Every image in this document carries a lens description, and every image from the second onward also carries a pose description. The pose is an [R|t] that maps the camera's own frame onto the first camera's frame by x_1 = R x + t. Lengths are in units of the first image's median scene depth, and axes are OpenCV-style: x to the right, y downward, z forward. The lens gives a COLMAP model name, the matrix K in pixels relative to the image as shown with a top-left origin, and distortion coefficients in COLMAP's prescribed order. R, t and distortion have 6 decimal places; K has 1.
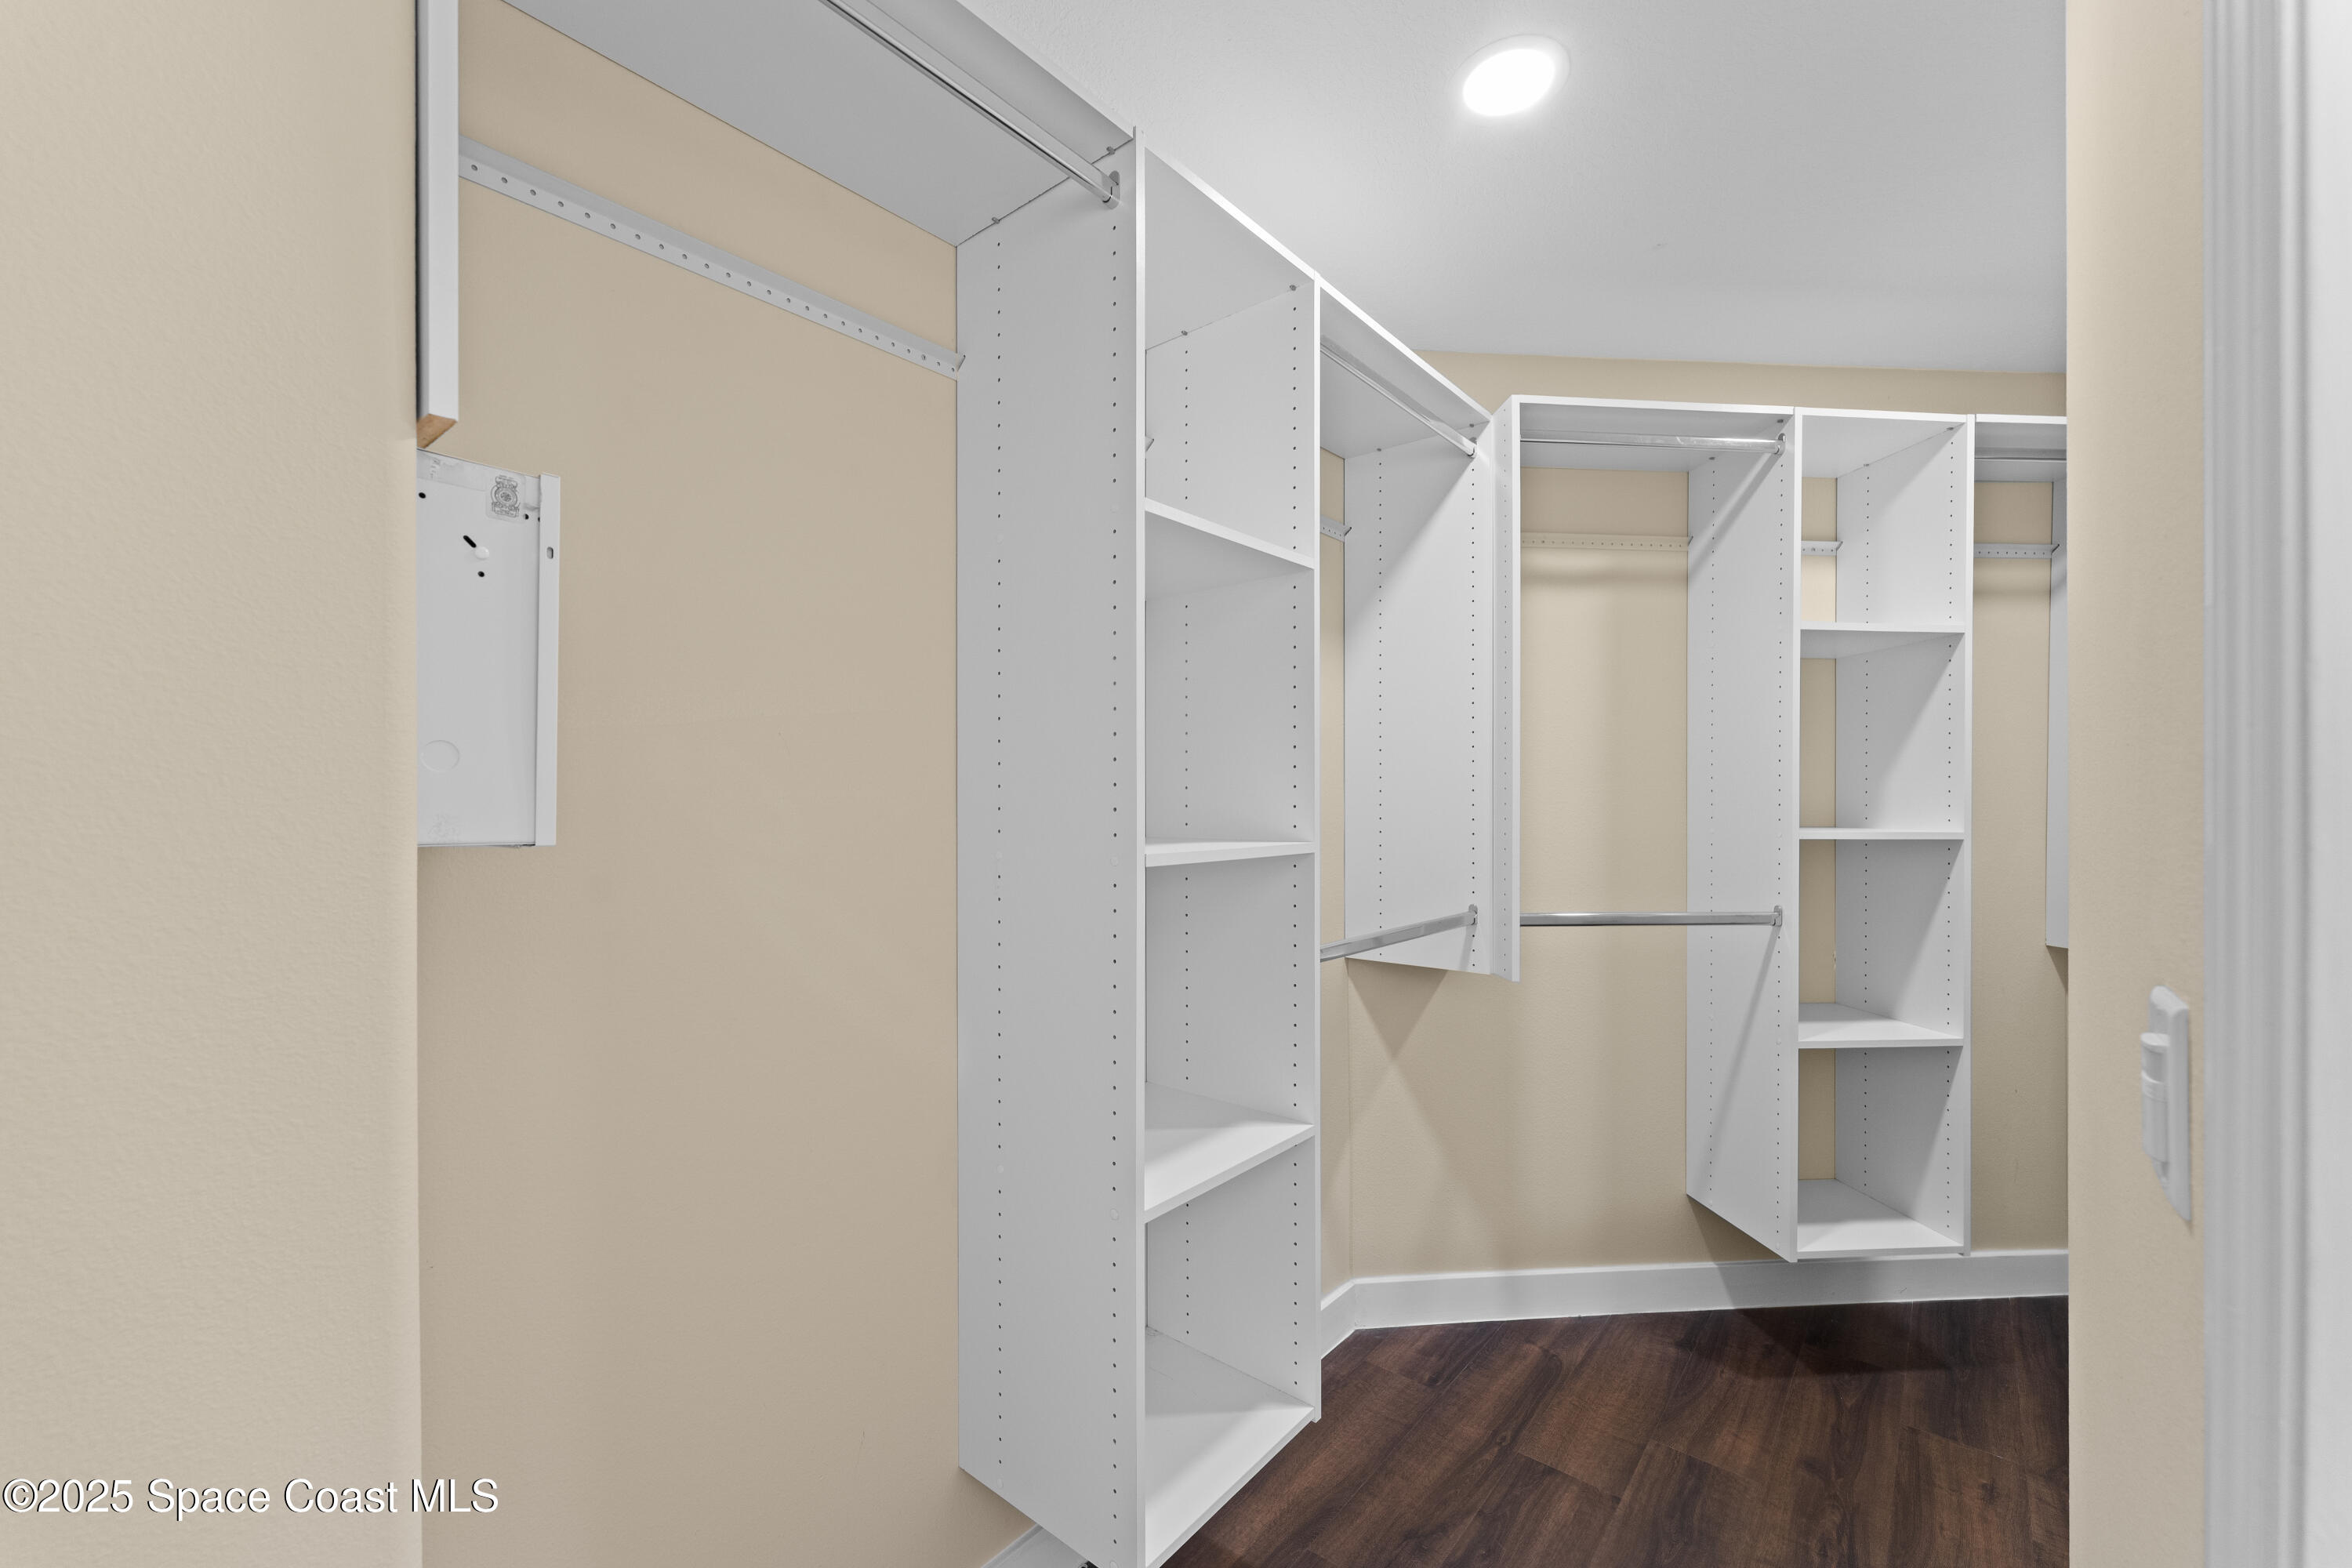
lens RADIAL K [[942.6, 0, 1176.9], [0, 942.6, 795.8], [0, 0, 1]] dist [0.002603, 0.000245]
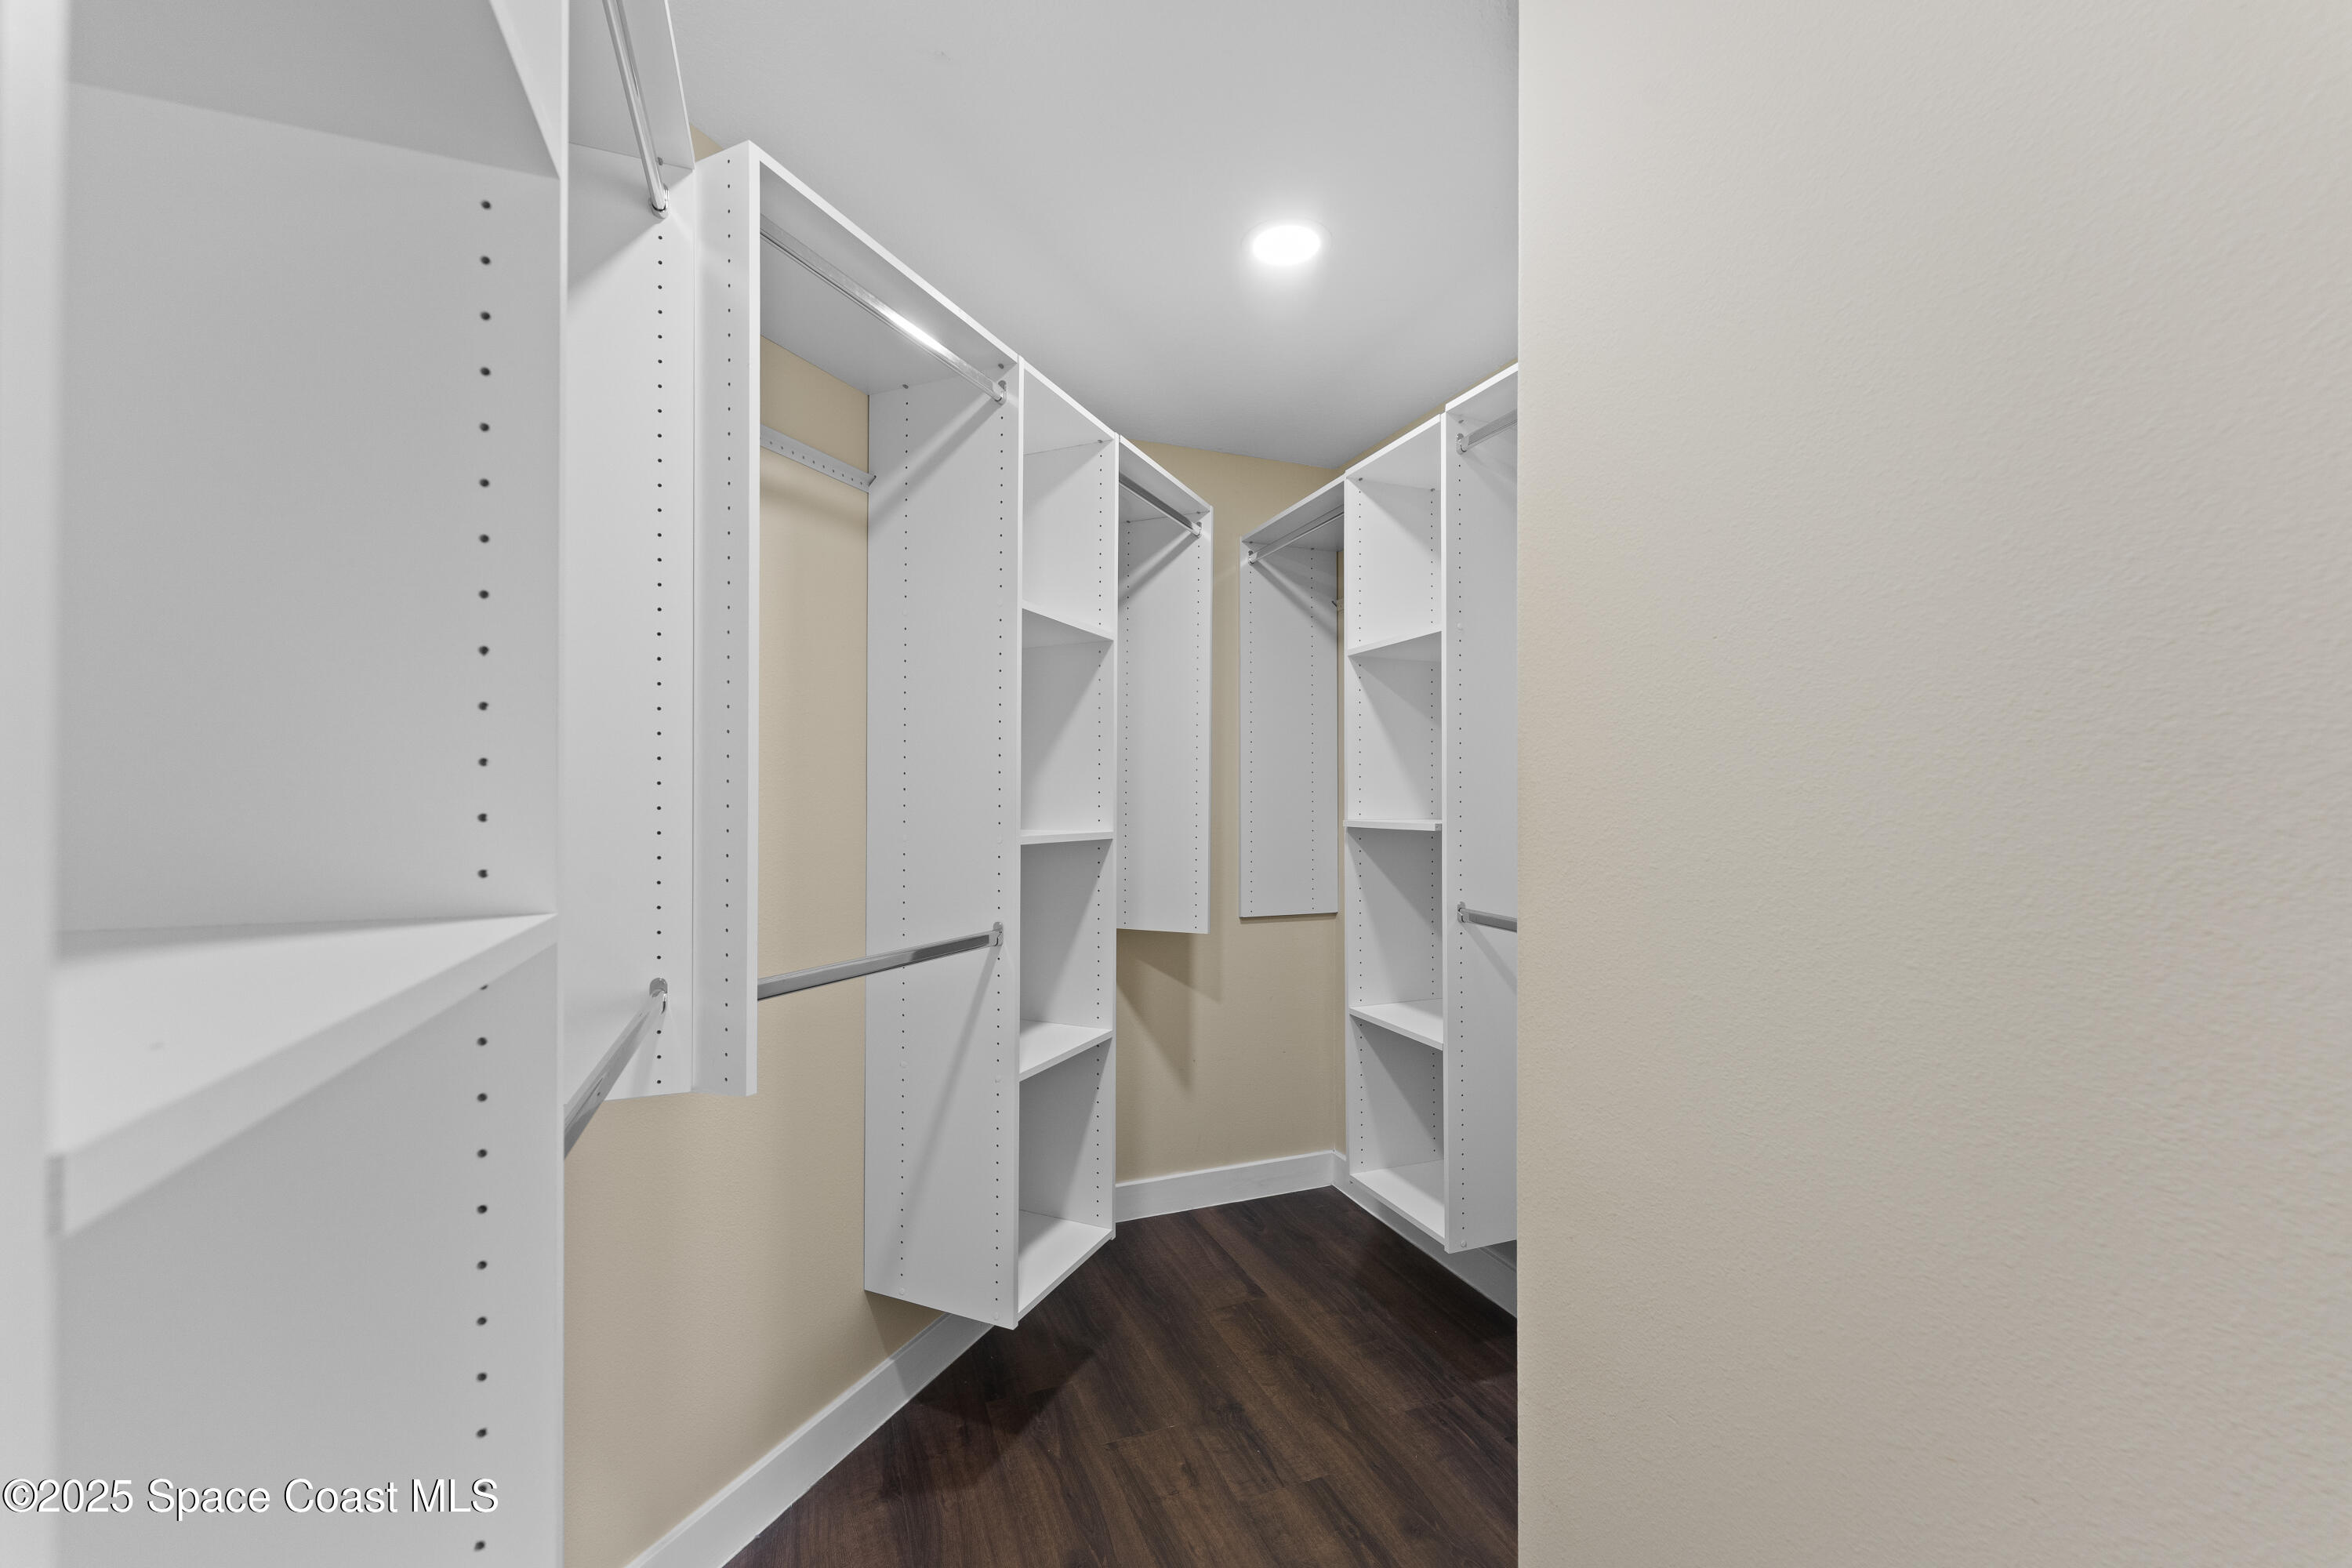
lens RADIAL K [[942.6, 0, 1172.3], [0, 942.6, 796.7], [0, 0, 1]] dist [0.002603, 0.000245]
pose [[0.483324, 0.005023, 0.875427, -0.044732], [-0.007183, 0.999973, -0.001772, 0.001366], [-0.875412, -0.005431, 0.483346, 0.436369]]
